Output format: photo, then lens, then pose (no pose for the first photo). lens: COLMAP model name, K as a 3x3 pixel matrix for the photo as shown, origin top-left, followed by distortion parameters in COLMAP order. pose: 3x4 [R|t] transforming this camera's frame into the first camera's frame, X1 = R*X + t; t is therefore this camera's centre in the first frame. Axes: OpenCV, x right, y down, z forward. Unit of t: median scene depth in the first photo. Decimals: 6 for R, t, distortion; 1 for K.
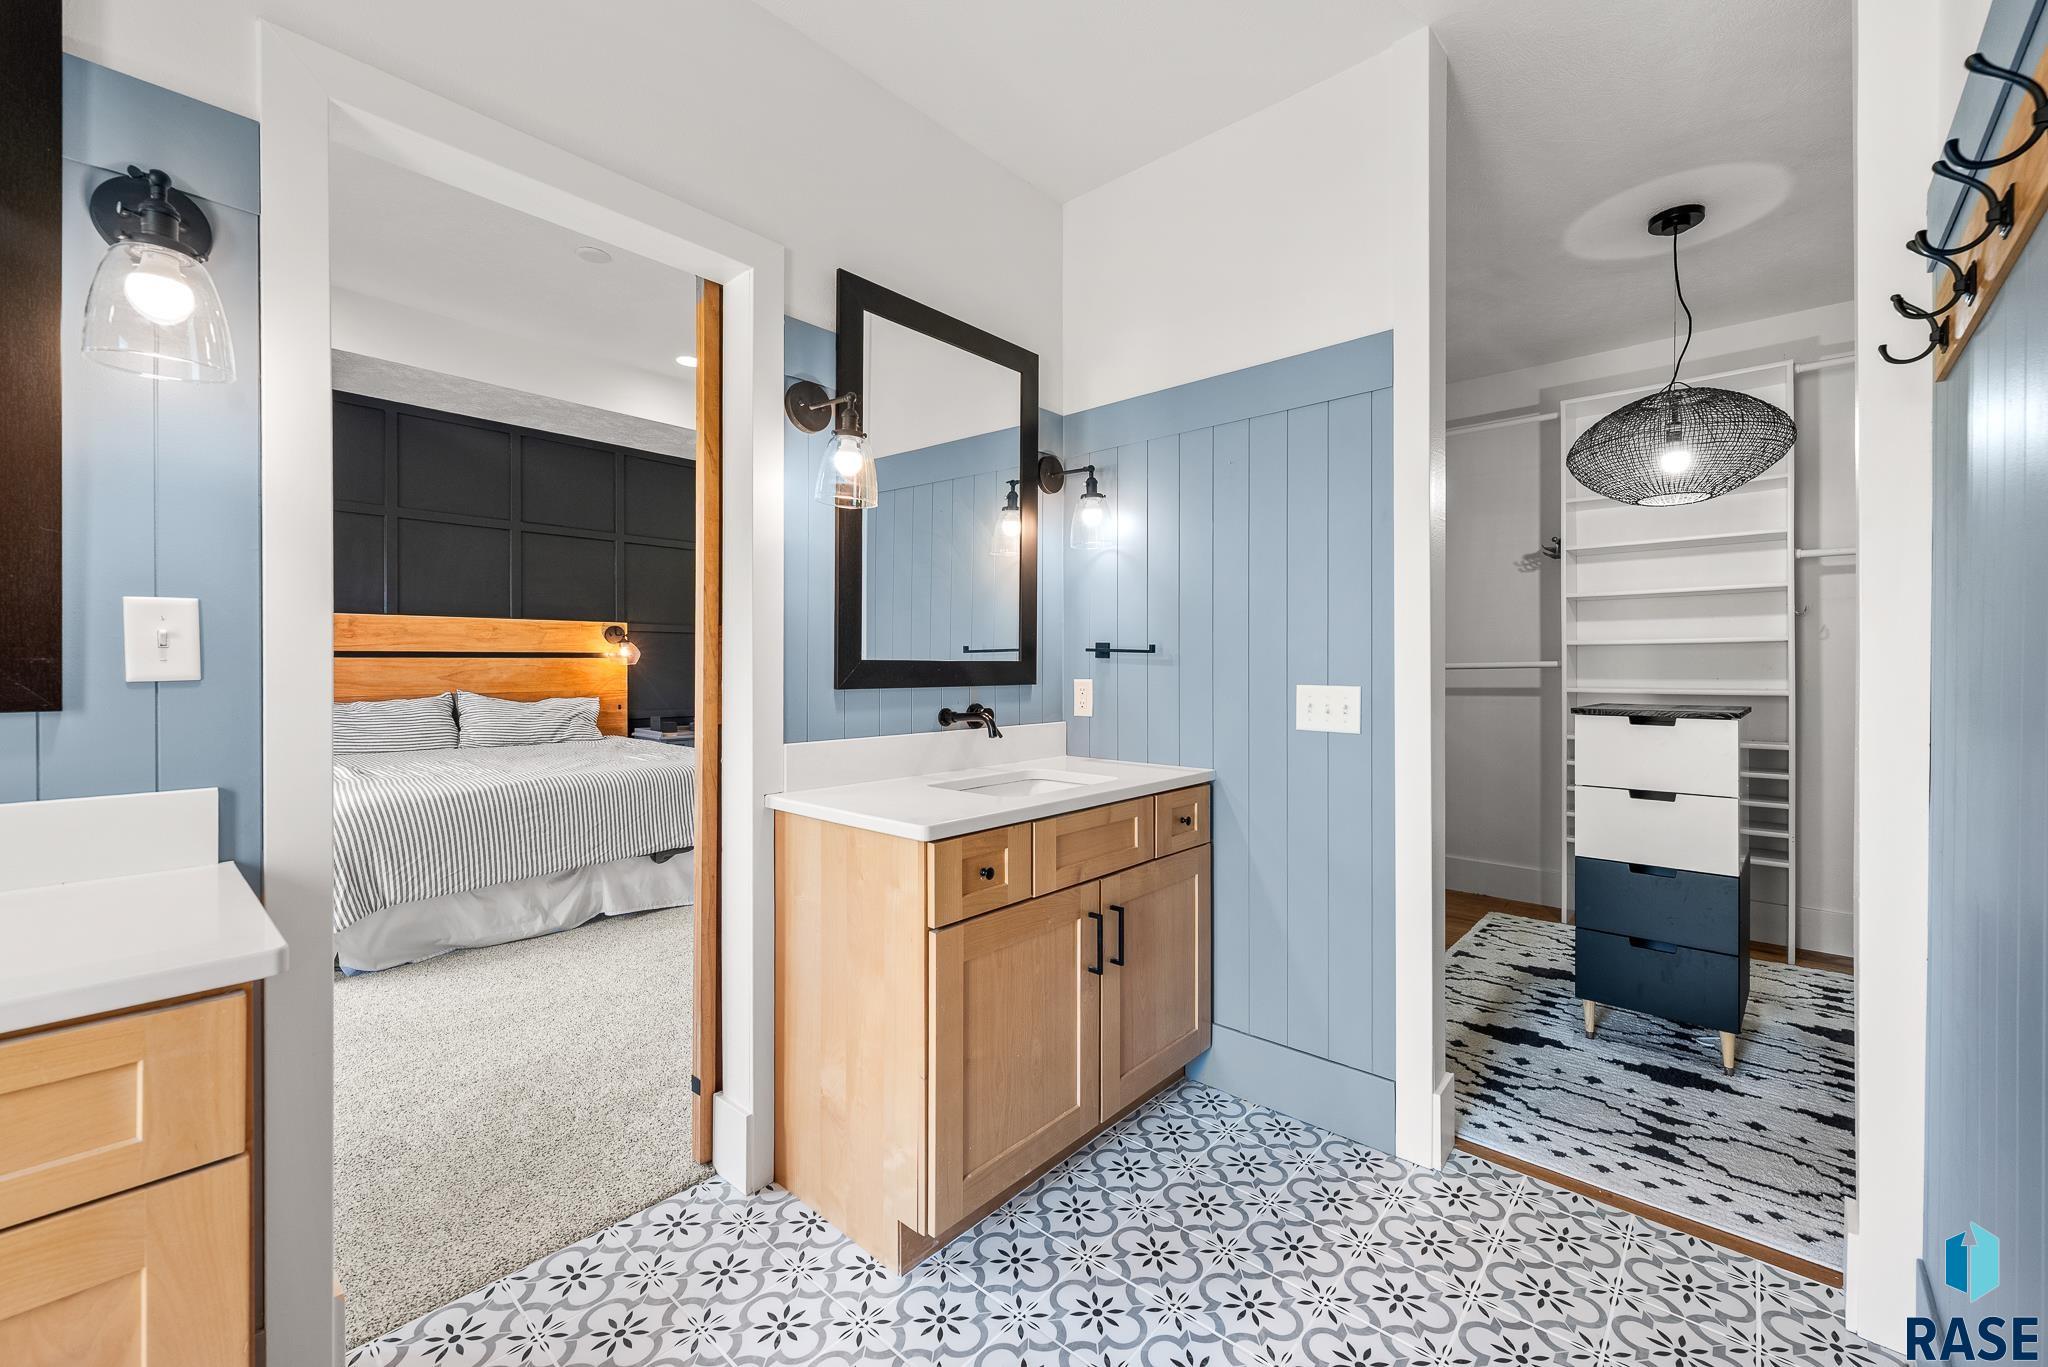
lens RADIAL K [[825.2, 0, 1020.8], [0, 825.2, 683.0], [0, 0, 1]] dist [-0.001404, -0.000167]
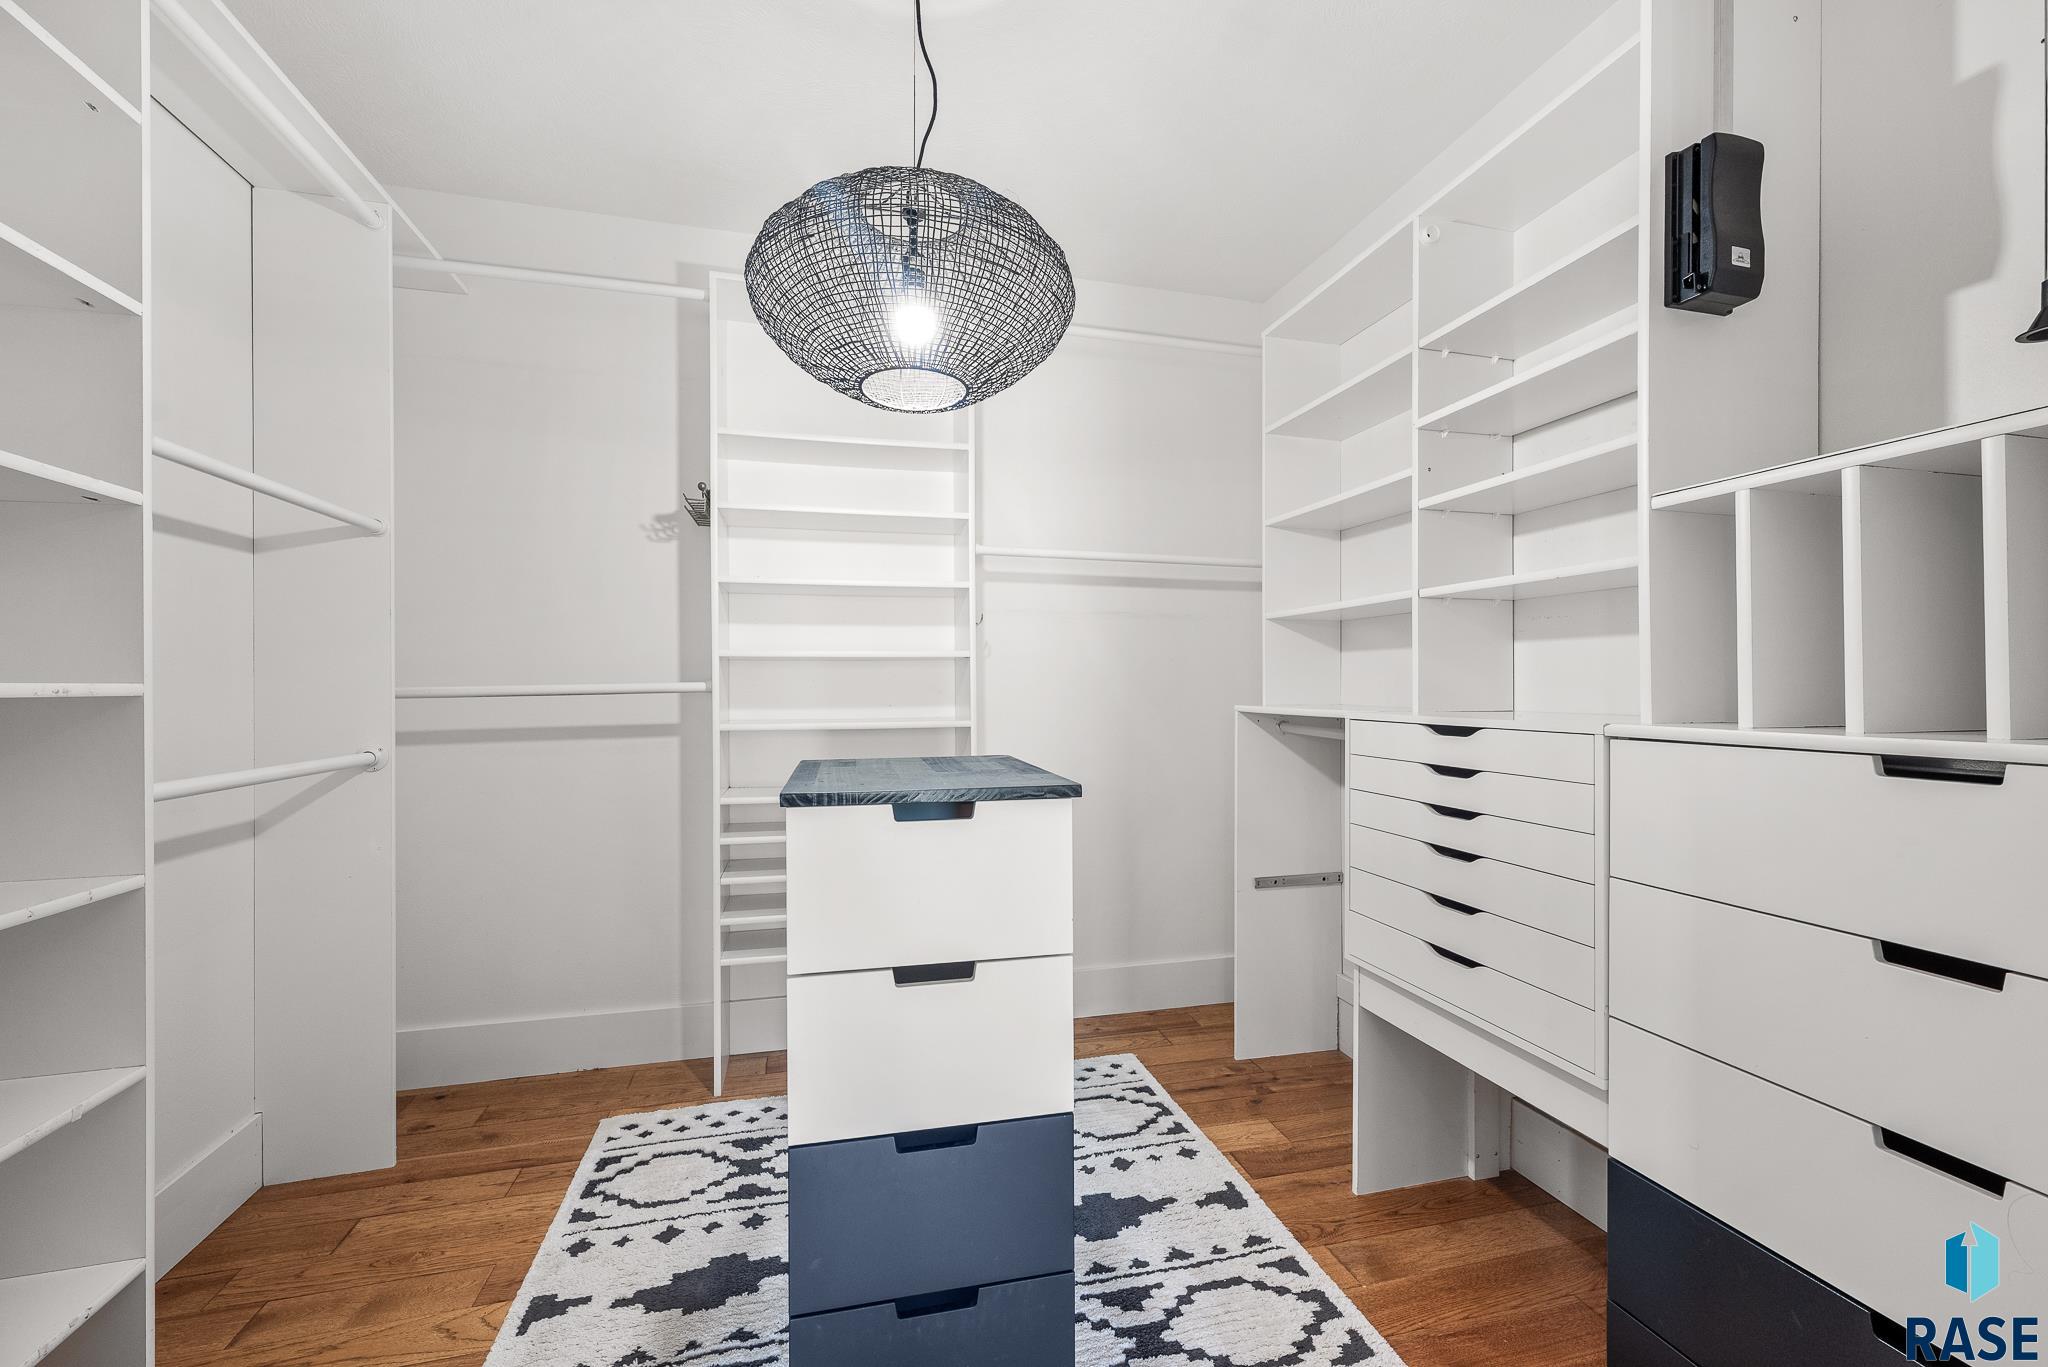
lens RADIAL K [[818.1, 0, 1026.6], [0, 818.1, 667.0], [0, 0, 1]] dist [-0.000698, -0.000136]
pose [[0.552272, 0.017726, 0.833476, 0.266849], [0.020697, 0.999174, -0.034963, -0.011123], [-0.833407, 0.036559, 0.551449, 0.454362]]
